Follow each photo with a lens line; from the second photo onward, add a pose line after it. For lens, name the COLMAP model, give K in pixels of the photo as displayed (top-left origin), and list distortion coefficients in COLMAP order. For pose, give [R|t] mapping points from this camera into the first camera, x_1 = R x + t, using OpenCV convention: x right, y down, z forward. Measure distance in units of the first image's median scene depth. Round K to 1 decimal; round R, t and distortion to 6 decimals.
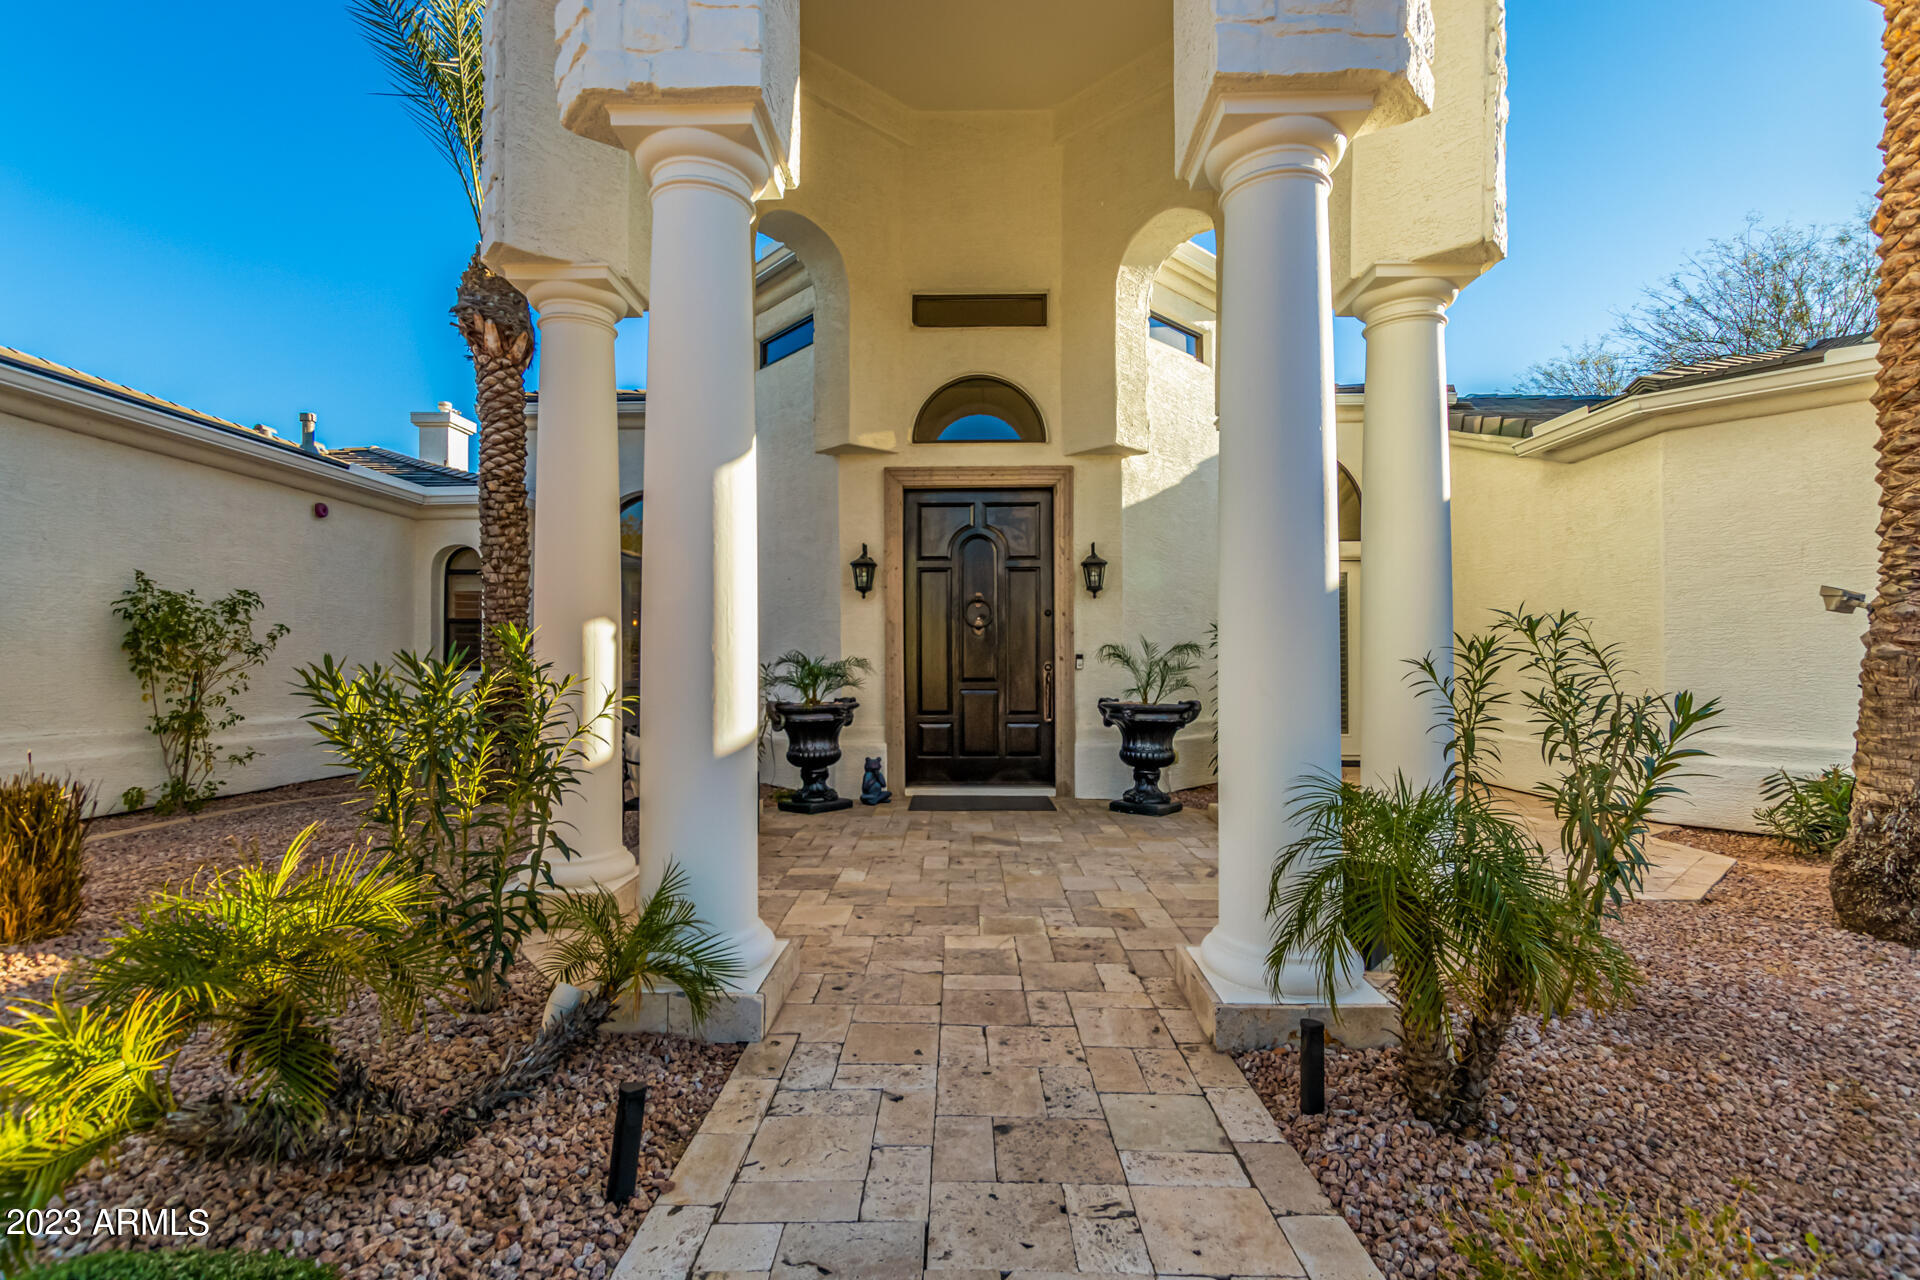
lens RADIAL K [[889.6, 0, 960.7], [0, 889.6, 639.2], [0, 0, 1]] dist [0.004561, -0.003903]
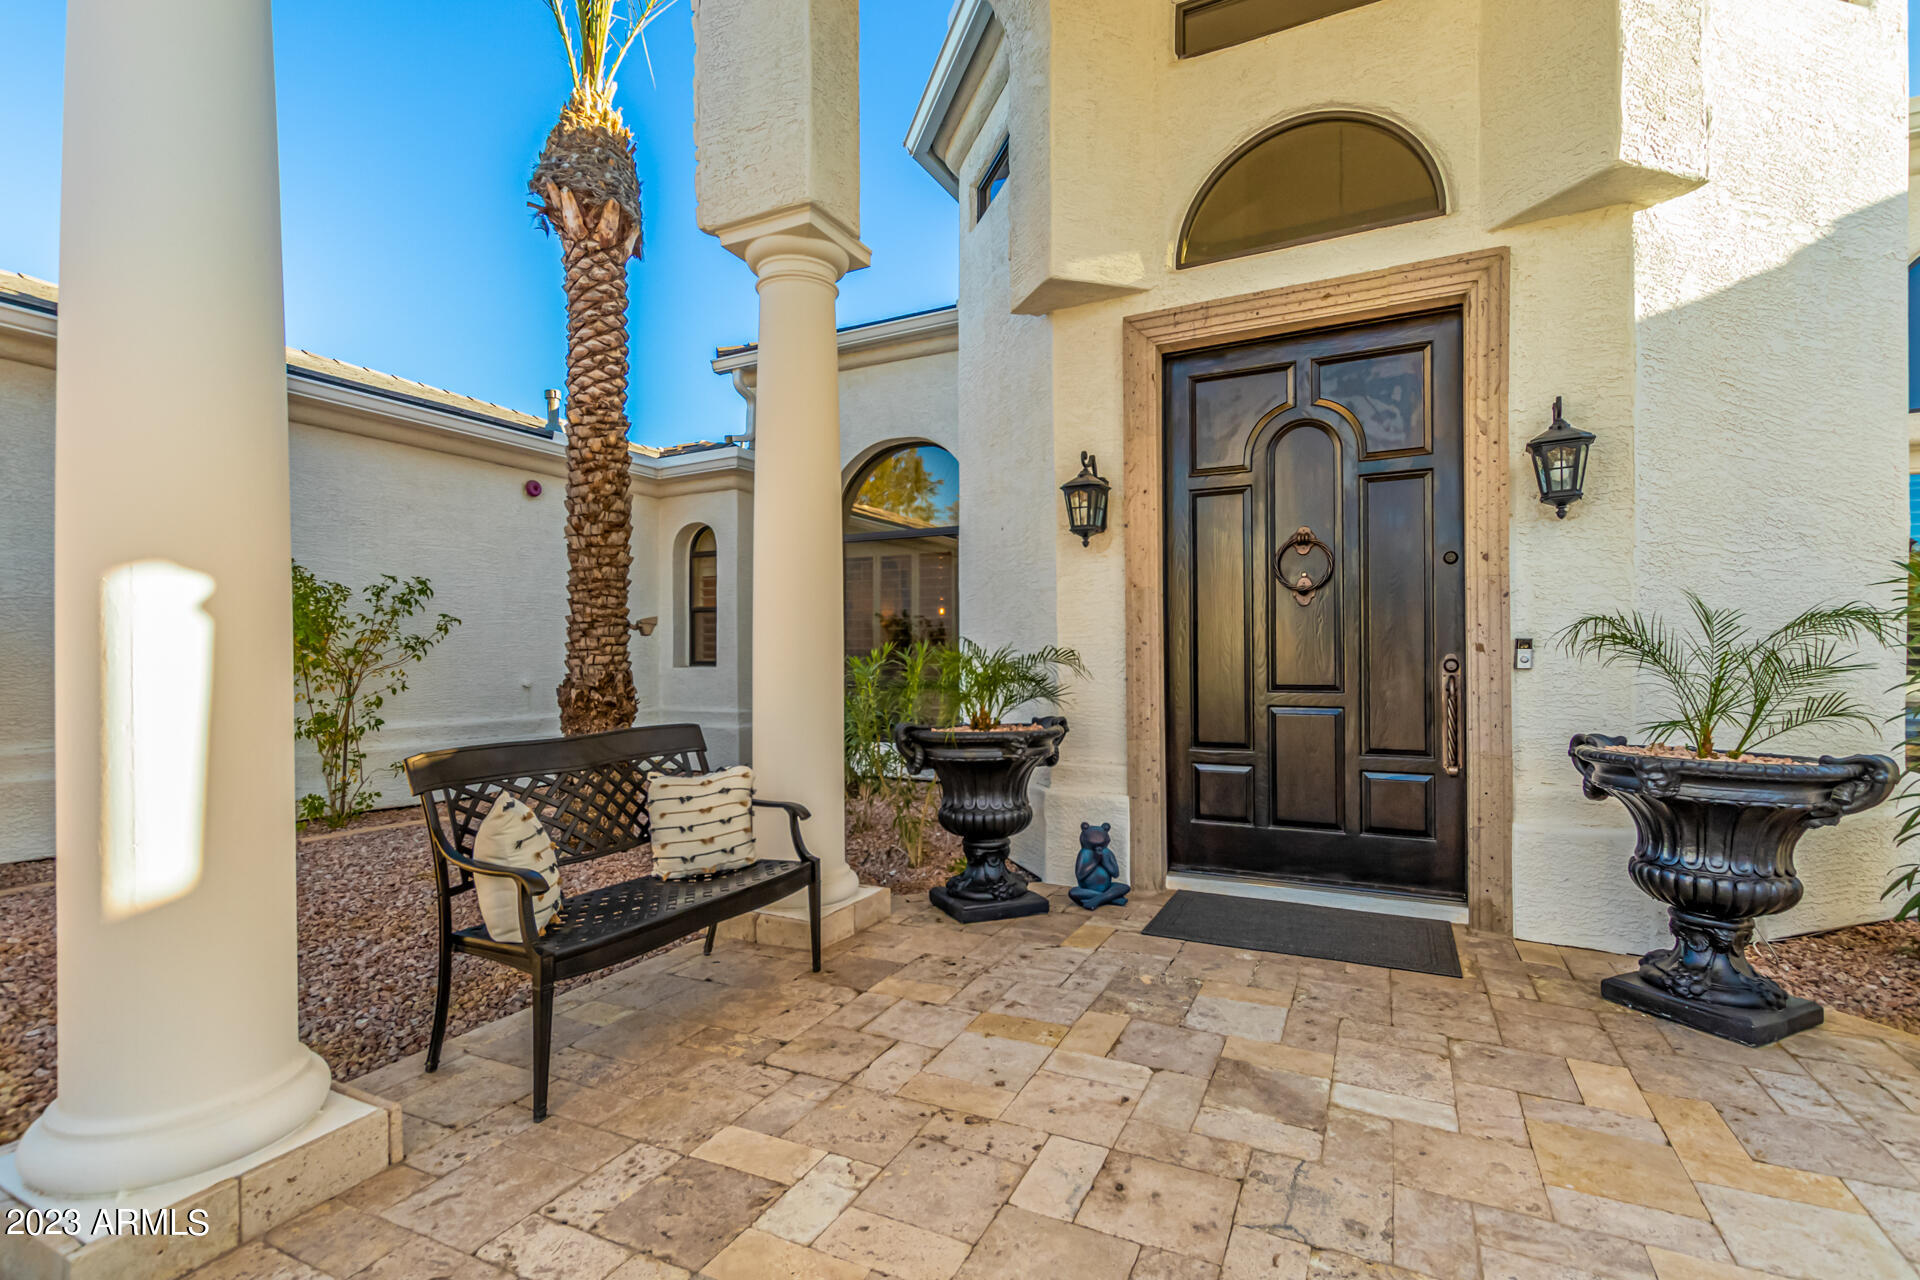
lens RADIAL K [[889.6, 0, 952.7], [0, 889.6, 654.7], [0, 0, 1]] dist [0.004561, -0.003903]
pose [[0.898206, -0.002808, -0.439565, 0.070310], [0.014829, 0.999604, 0.023916, 0.009841], [0.439324, -0.027999, 0.897892, 0.448374]]
